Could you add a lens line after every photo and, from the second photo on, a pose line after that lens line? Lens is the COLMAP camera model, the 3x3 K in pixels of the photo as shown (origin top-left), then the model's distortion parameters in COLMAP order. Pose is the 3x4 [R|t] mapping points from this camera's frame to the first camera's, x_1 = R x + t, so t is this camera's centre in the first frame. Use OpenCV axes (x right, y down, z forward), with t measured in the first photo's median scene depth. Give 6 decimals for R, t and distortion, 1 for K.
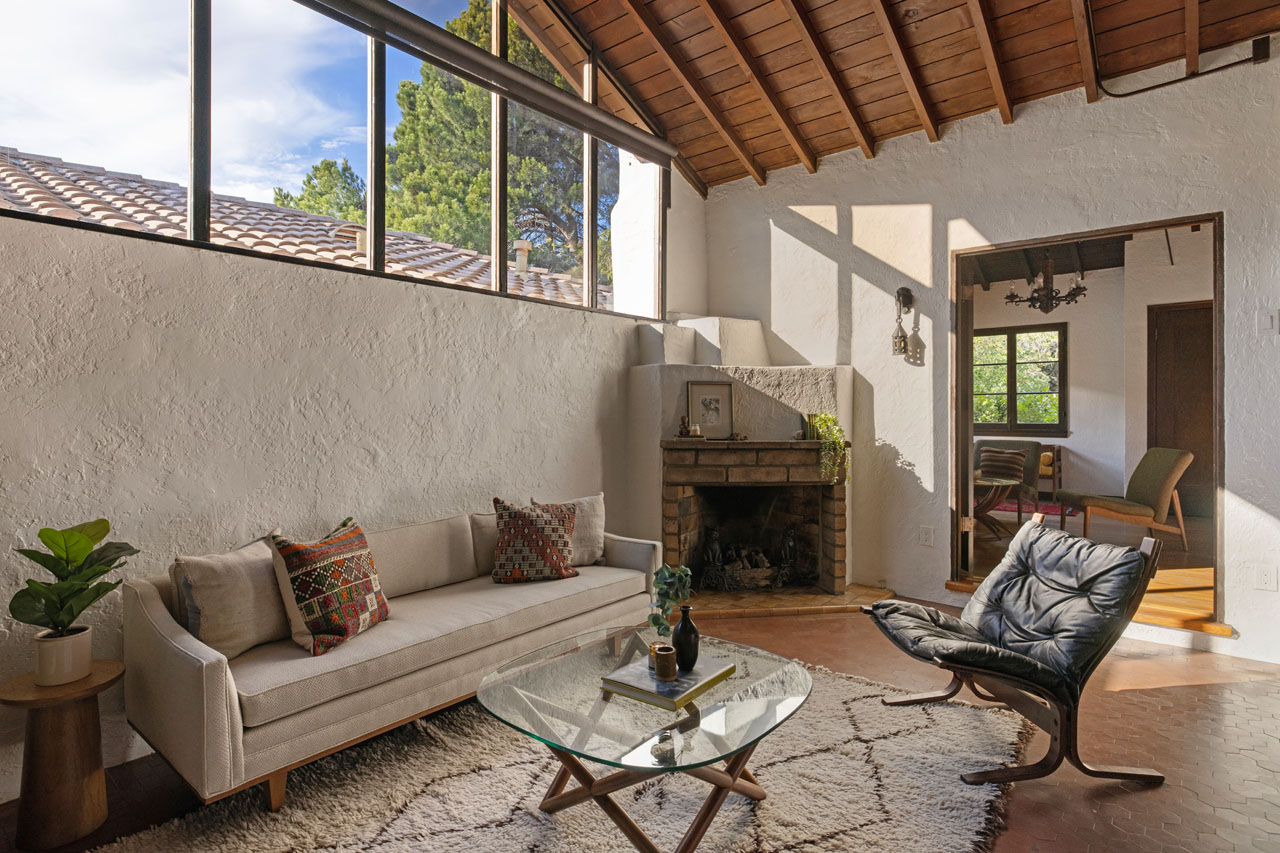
lens RADIAL K [[663.6, 0, 640.4], [0, 663.6, 407.7], [0, 0, 1]] dist [0.000711, 0.000423]
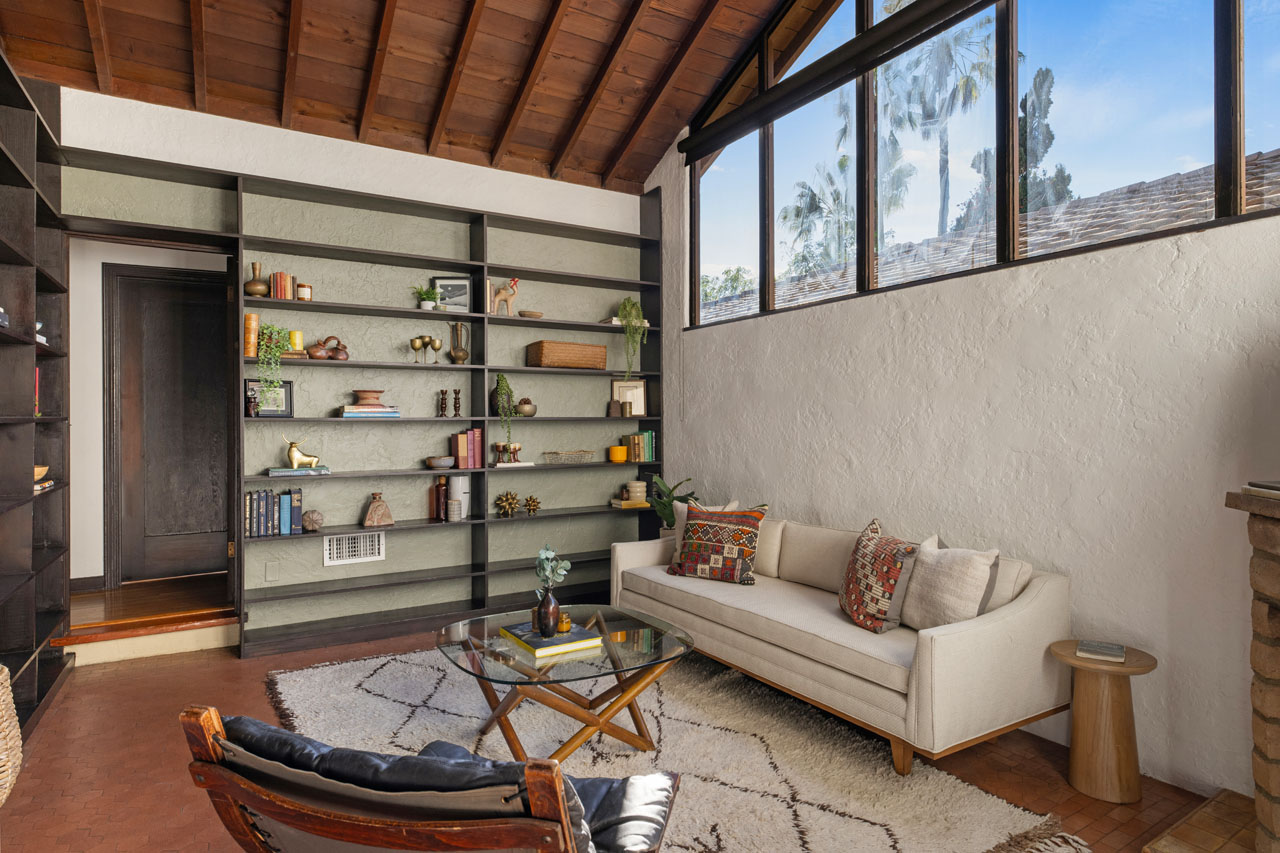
lens RADIAL K [[689.8, 0, 613.2], [0, 689.8, 412.2], [0, 0, 1]] dist [0.001347, 0.000564]
pose [[-0.344879, -0.008246, -0.938611, 0.595445], [0.010435, 0.999866, -0.012618, -0.000631], [0.938589, -0.014146, -0.344747, 0.758466]]
